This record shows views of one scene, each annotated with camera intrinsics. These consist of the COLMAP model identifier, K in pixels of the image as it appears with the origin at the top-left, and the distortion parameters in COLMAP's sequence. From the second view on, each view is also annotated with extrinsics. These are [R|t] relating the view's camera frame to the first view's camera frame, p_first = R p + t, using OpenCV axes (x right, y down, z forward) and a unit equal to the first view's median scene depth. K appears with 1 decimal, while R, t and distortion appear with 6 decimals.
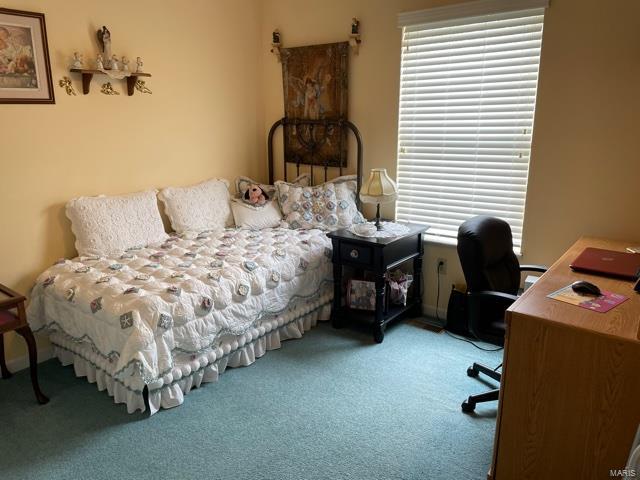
lens RADIAL K [[477.8, 0, 320.0], [0, 477.8, 240.0], [0, 0, 1]] dist [0.072064, -0.092668]
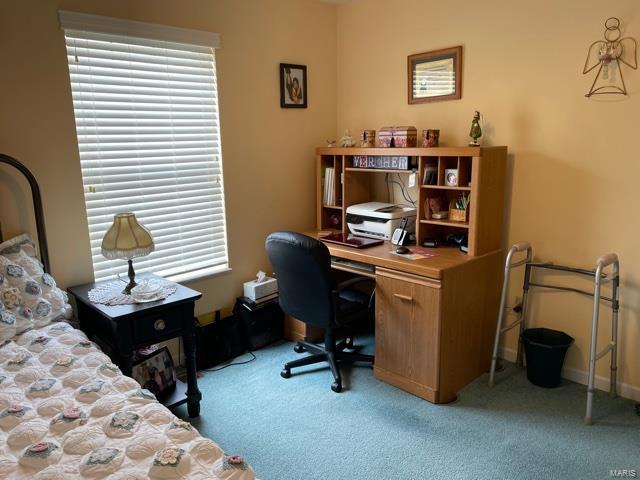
lens RADIAL K [[477.8, 0, 320.0], [0, 477.8, 240.0], [0, 0, 1]] dist [0.072064, -0.092668]
pose [[0.137960, -0.205395, 0.968907, -0.575267], [0.260164, 0.951423, 0.164645, -0.151043], [-0.955658, 0.229360, 0.184695, 0.561816]]
